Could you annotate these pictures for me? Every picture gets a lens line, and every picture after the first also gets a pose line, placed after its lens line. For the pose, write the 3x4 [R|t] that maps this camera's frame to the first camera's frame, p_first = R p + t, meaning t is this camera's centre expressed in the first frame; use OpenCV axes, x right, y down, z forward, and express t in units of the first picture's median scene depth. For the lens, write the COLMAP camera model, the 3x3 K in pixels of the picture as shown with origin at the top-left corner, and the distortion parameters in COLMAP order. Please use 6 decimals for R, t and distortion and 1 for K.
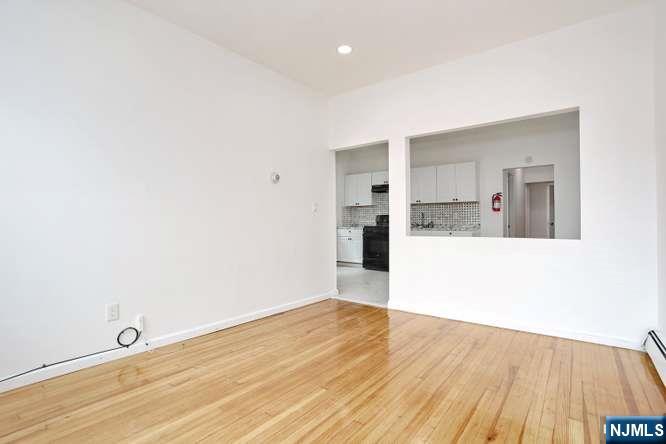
lens RADIAL K [[327.8, 0, 333.0], [0, 327.8, 222.0], [0, 0, 1]] dist [-0.032301, 0.000440]
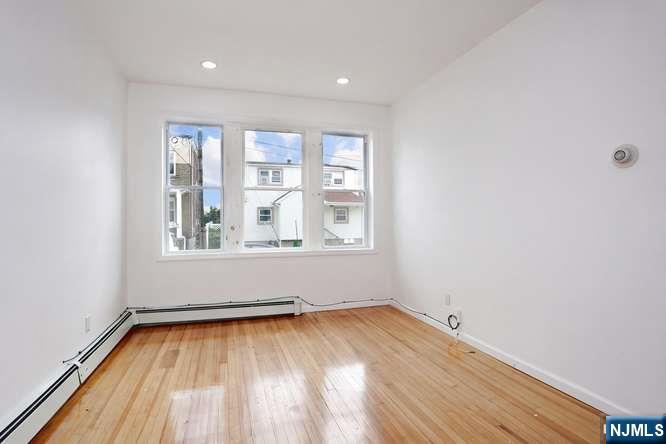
lens RADIAL K [[327.8, 0, 333.0], [0, 327.8, 222.0], [0, 0, 1]] dist [-0.032301, 0.000440]
pose [[-0.542187, 0.005215, -0.840242, 0.722113], [-0.000918, 0.999976, 0.006799, -0.052525], [0.840258, 0.004458, -0.542169, 1.301944]]
